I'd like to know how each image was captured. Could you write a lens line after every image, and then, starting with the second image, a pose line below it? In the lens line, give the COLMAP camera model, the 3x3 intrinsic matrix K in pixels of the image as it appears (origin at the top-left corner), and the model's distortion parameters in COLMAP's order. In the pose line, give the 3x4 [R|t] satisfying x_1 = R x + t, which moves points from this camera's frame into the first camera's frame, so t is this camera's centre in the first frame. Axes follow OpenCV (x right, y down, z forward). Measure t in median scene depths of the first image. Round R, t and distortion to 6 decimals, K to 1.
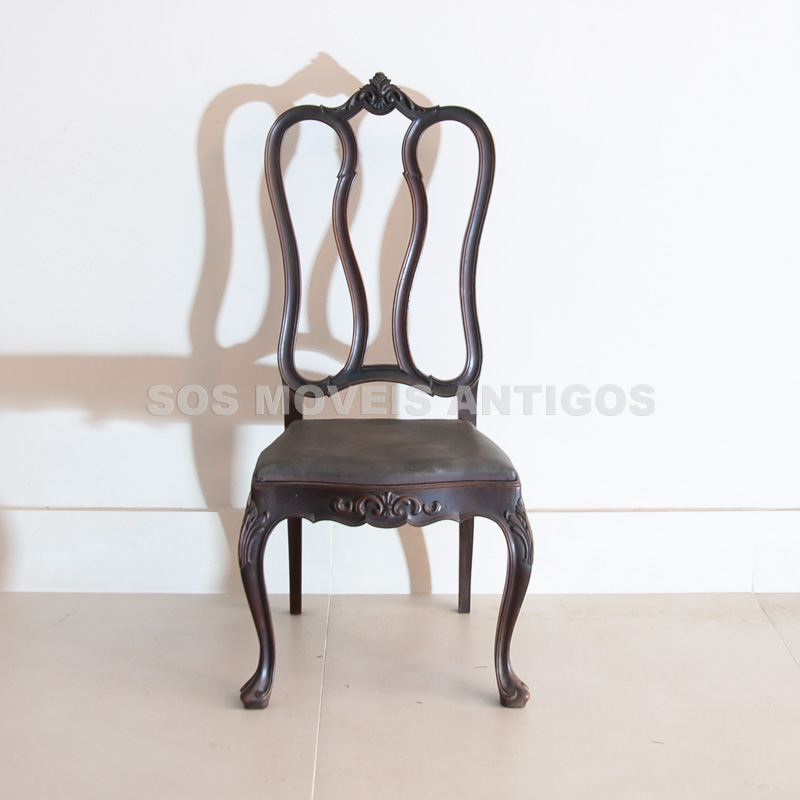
lens RADIAL K [[1815.1, 0, 400.0], [0, 1815.1, 400.0], [0, 0, 1]] dist [-0.185340, 0.130483]
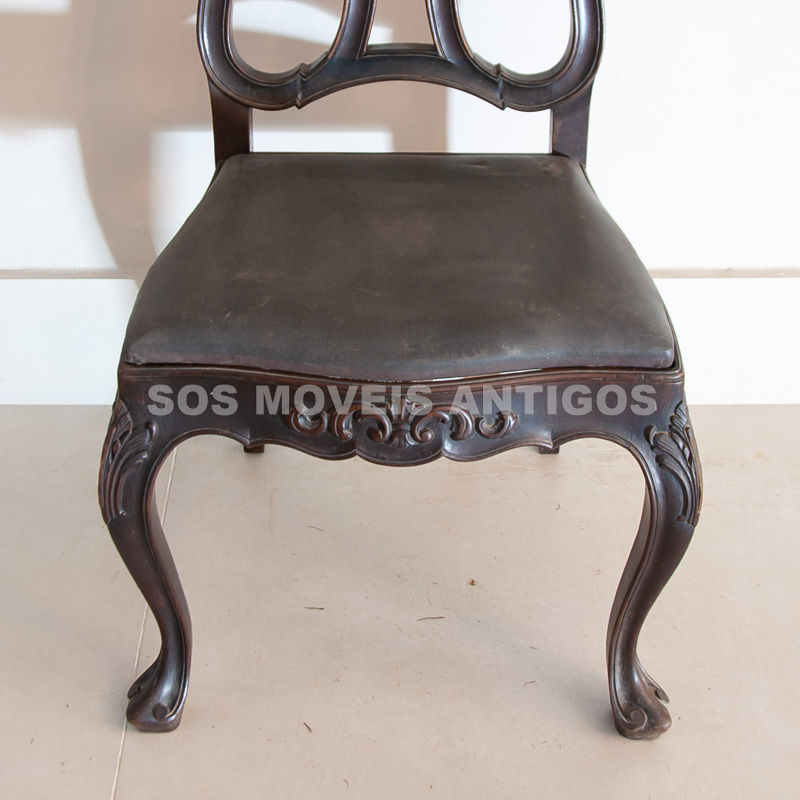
lens RADIAL K [[1815.1, 0, 400.0], [0, 1815.1, 400.0], [0, 0, 1]] dist [-0.185340, 0.130483]
pose [[0.999344, 0.019269, -0.030665, 0.007095], [-0.008144, 0.944590, 0.328150, -0.102229], [0.035288, -0.327685, 0.944128, 0.550985]]
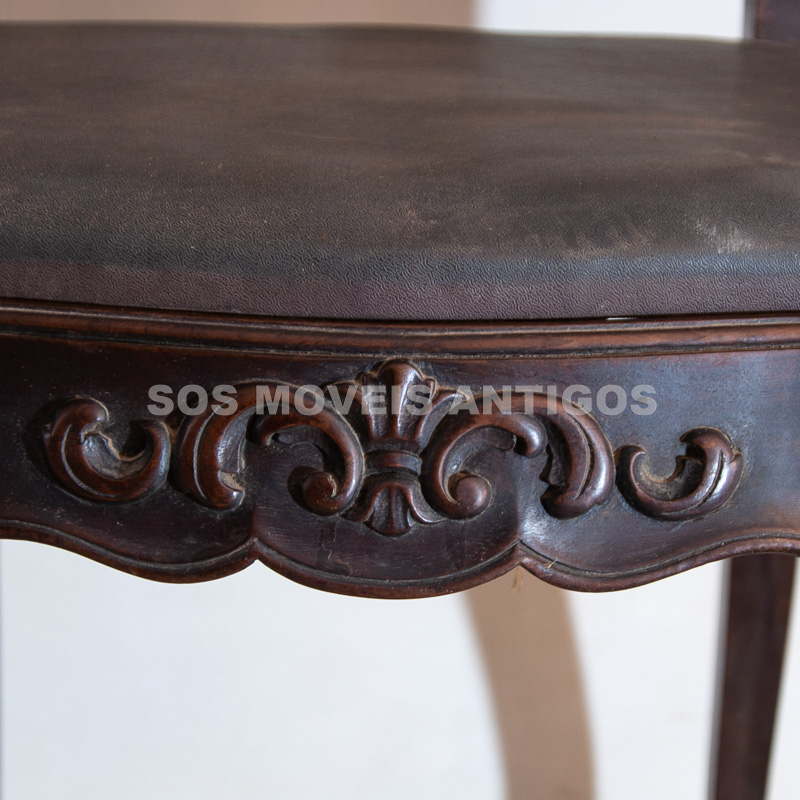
lens RADIAL K [[3020.5, 0, 400.0], [0, 3020.5, 400.0], [0, 0, 1]] dist [0.184139, 1.272947]
pose [[0.999732, 0.022507, -0.005454, -0.005118], [-0.022412, 0.999605, 0.016943, 0.049046], [0.005833, -0.016816, 0.999842, 0.734890]]
